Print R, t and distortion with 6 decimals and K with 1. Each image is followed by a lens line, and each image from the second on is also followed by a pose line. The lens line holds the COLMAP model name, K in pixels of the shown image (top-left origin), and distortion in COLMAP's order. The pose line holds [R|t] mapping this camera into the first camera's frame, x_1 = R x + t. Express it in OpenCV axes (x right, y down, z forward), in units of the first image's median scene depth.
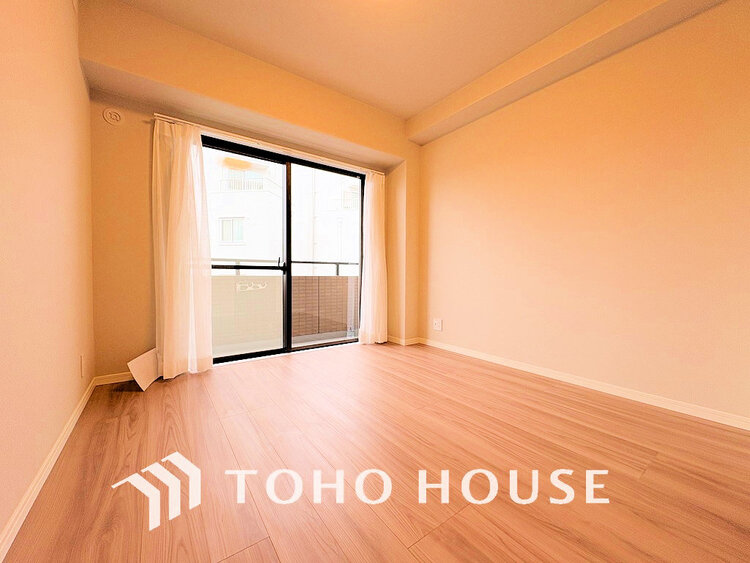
lens RADIAL K [[300.2, 0, 376.1], [0, 300.2, 280.1], [0, 0, 1]] dist [-0.000728, 0.000062]
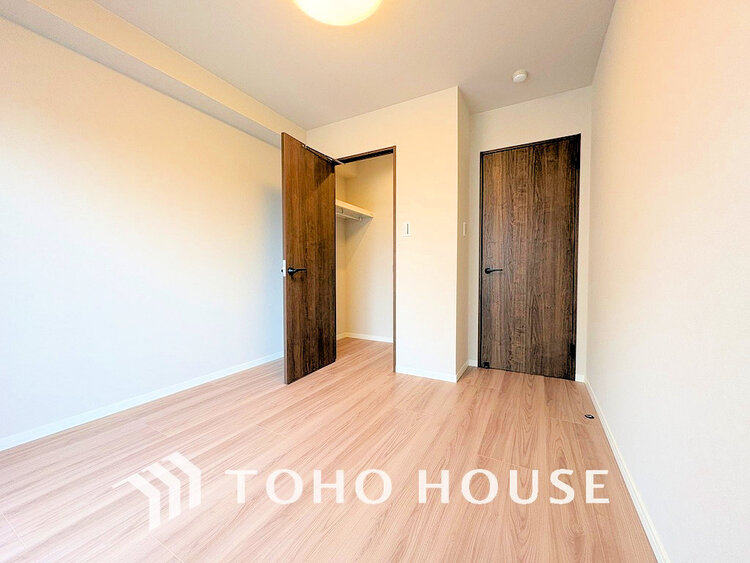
lens RADIAL K [[300.2, 0, 376.5], [0, 300.2, 281.7], [0, 0, 1]] dist [-0.000728, 0.000062]
pose [[-0.438928, -0.032367, 0.897939, -0.701556], [0.011602, 0.999064, 0.041684, -0.085447], [-0.898447, 0.028714, -0.438142, 0.974766]]
